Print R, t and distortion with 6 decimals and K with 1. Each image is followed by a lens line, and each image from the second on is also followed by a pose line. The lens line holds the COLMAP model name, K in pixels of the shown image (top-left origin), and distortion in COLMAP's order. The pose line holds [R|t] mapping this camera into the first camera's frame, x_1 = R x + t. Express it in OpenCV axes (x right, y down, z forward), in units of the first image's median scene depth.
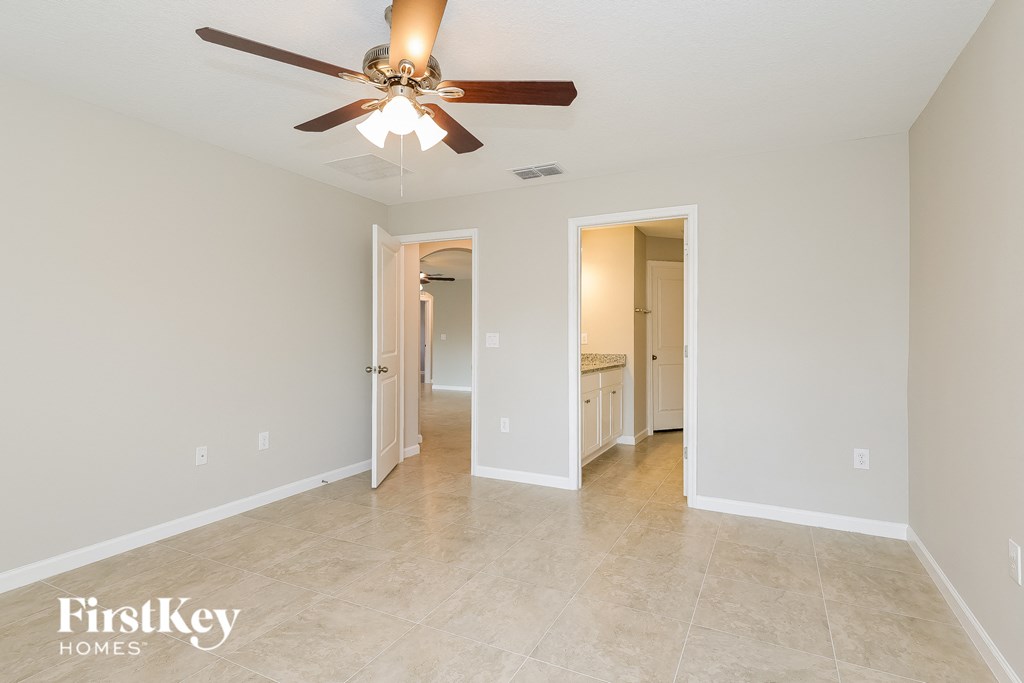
lens RADIAL K [[498.4, 0, 539.7], [0, 498.4, 334.6], [0, 0, 1]] dist [0.023556, 0.000069]
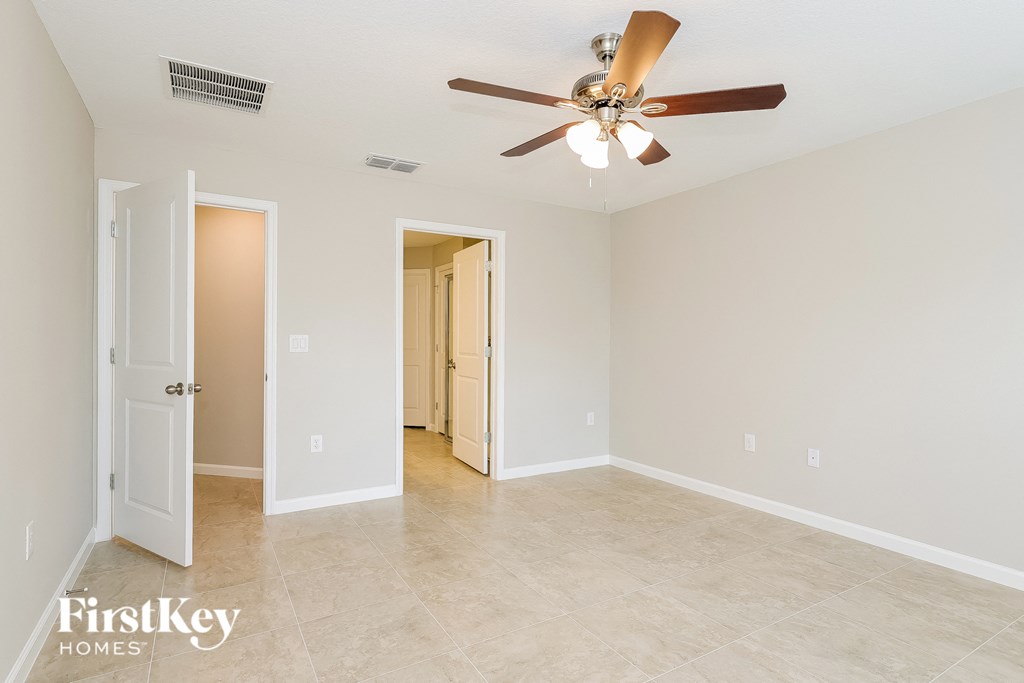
lens RADIAL K [[505.9, 0, 503.0], [0, 505.9, 340.3], [0, 0, 1]] dist [0.014274, 0.000446]
pose [[0.567577, -0.001256, 0.823320, -0.658697], [-0.013042, 0.999860, 0.010517, -0.008357], [-0.823217, -0.016707, 0.567481, 0.277882]]
